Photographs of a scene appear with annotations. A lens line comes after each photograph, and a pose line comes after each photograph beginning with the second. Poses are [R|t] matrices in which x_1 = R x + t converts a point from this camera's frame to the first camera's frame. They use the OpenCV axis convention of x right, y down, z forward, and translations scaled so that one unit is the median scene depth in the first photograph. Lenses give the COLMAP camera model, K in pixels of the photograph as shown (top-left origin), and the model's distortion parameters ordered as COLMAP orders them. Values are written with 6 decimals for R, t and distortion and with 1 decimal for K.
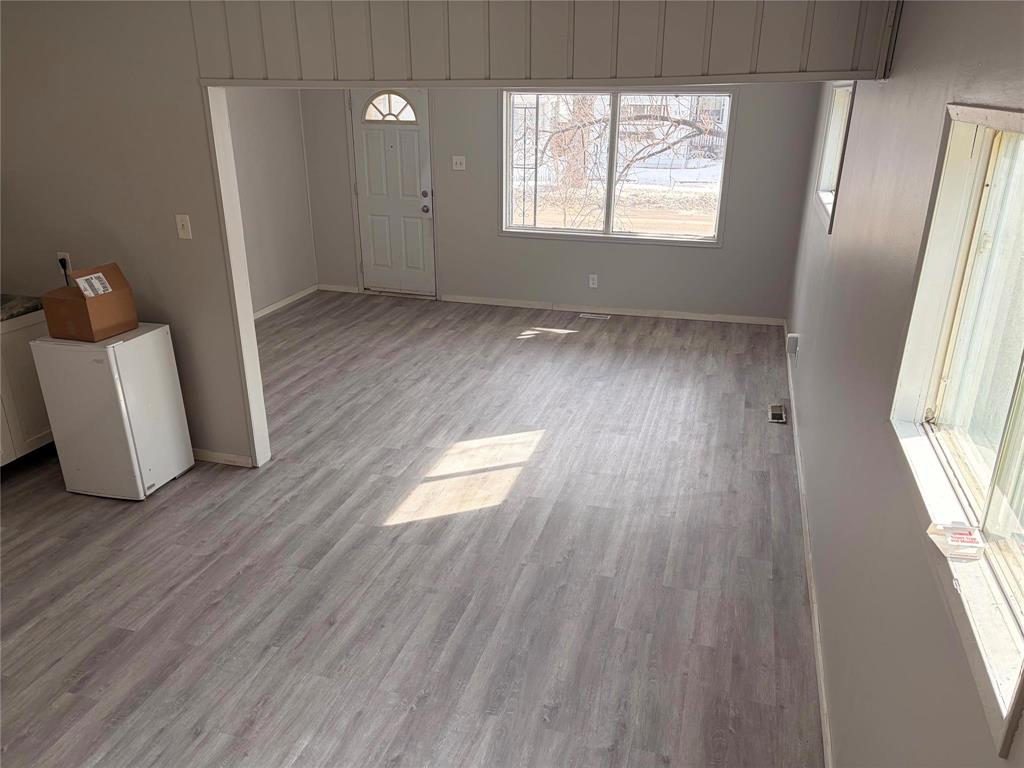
lens RADIAL K [[761.8, 0, 512.0], [0, 761.8, 384.0], [0, 0, 1]] dist [0.056505, -0.039389]
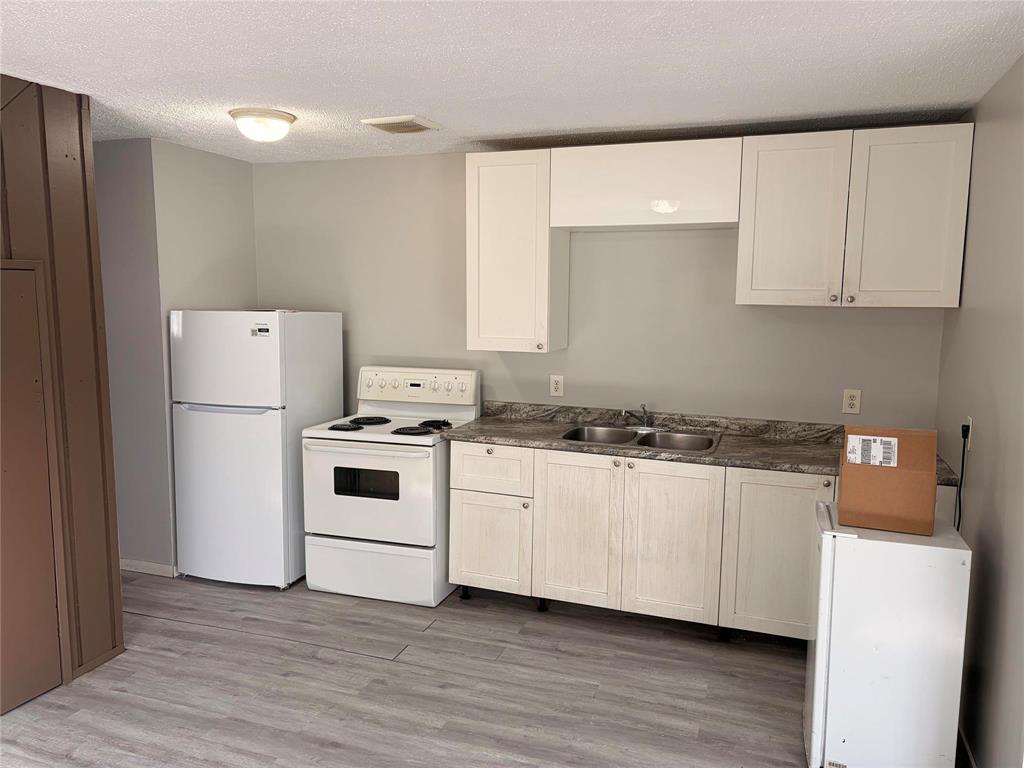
lens RADIAL K [[761.8, 0, 512.0], [0, 761.8, 384.0], [0, 0, 1]] dist [0.056505, -0.039389]
pose [[-0.051333, 0.127674, -0.990487, 0.098880], [-0.368211, 0.919502, 0.137607, -0.102514], [0.928324, 0.371772, -0.000190, 0.436648]]
